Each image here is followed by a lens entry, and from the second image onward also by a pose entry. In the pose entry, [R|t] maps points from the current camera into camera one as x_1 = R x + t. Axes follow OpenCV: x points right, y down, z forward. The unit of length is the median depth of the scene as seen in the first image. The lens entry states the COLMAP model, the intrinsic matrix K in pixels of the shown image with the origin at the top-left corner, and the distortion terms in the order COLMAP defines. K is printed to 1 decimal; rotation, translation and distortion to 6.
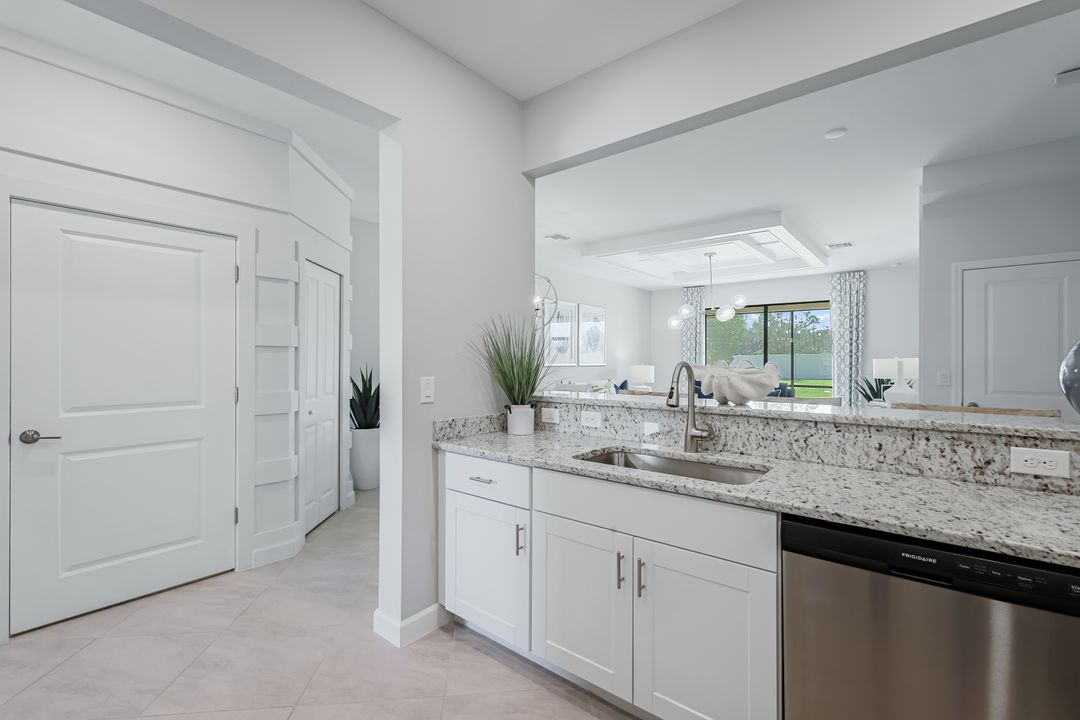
lens RADIAL K [[471.4, 0, 544.7], [0, 471.4, 359.3], [0, 0, 1]] dist [0.000480, -0.000587]
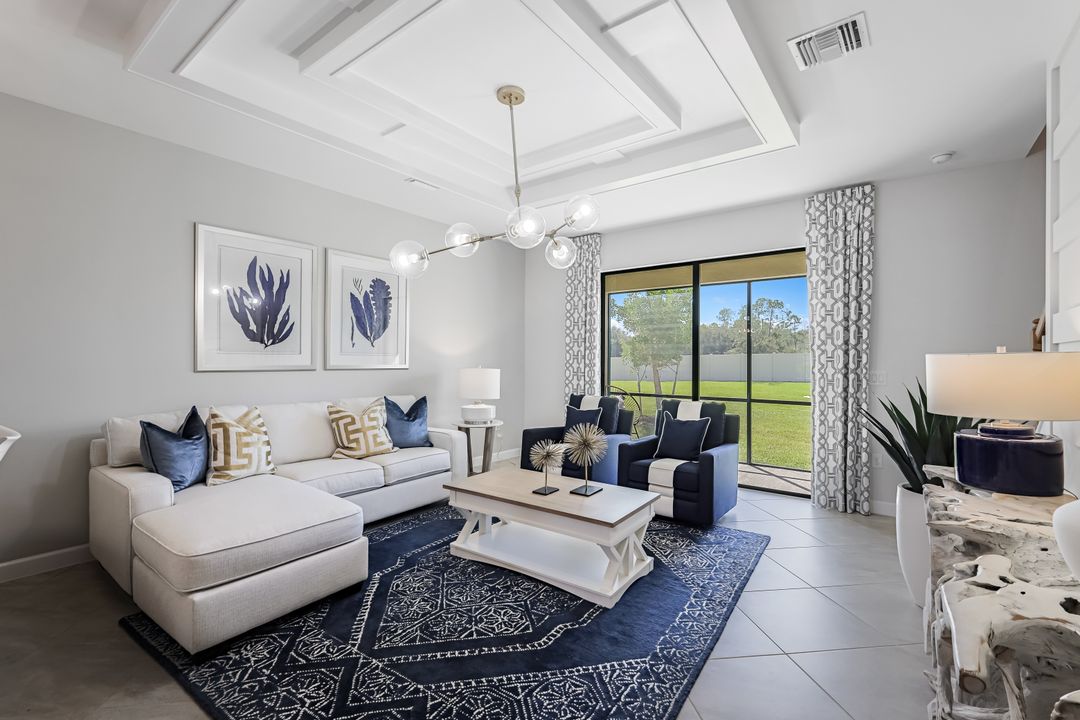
lens RADIAL K [[471.4, 0, 543.2], [0, 471.4, 359.2], [0, 0, 1]] dist [0.000480, -0.000587]
pose [[0.999636, 0.001533, 0.026948, 0.305328], [-0.001488, 0.999998, -0.001663, 0.002889], [-0.026950, 0.001623, 0.999635, 0.494869]]
